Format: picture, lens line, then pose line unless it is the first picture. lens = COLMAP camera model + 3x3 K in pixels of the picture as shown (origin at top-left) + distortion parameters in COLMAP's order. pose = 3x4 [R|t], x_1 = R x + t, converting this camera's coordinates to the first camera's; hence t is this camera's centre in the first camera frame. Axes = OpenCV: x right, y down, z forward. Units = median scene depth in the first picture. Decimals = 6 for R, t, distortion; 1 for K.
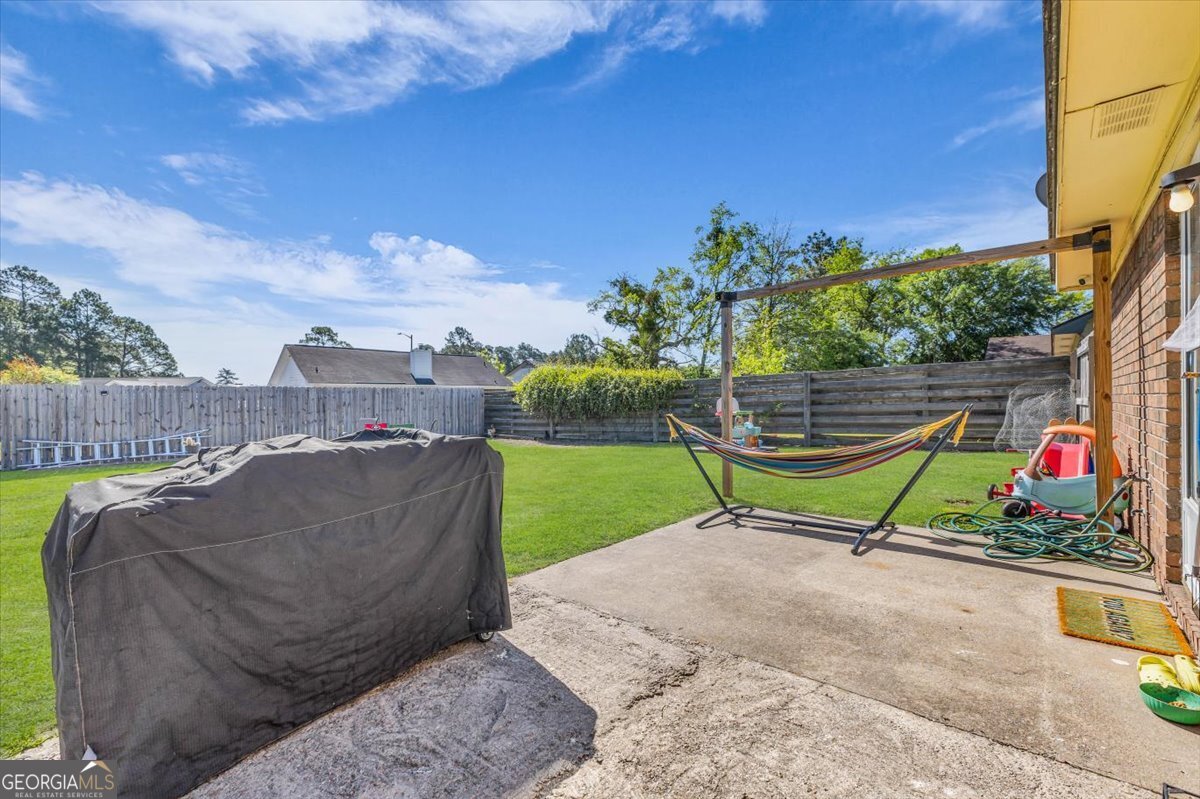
lens RADIAL K [[519.7, 0, 601.5], [0, 519.7, 399.2], [0, 0, 1]] dist [0.017247, -0.000483]
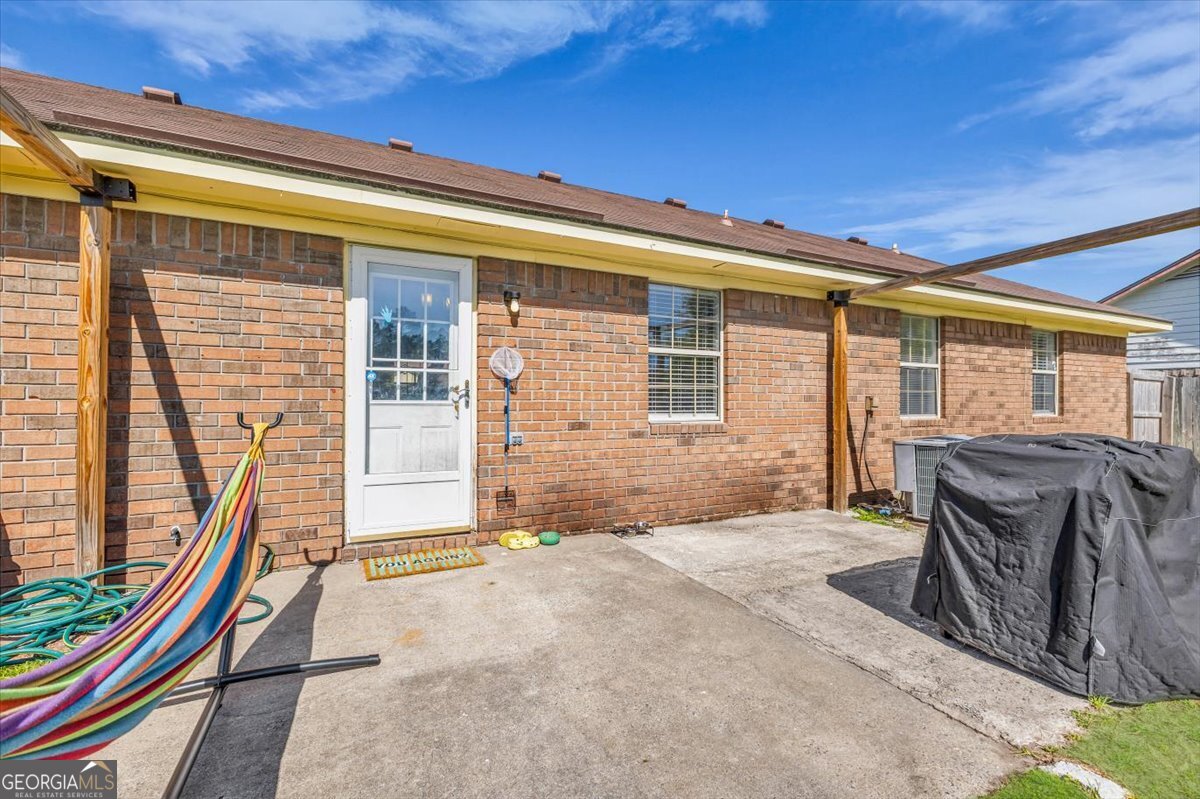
lens RADIAL K [[519.7, 0, 601.5], [0, 519.7, 399.2], [0, 0, 1]] dist [0.017247, -0.000483]
pose [[-0.924419, -0.000322, 0.381378, 0.015069], [-0.000668, 0.999999, -0.000776, -0.013256], [-0.381377, -0.000972, -0.924419, 1.994827]]
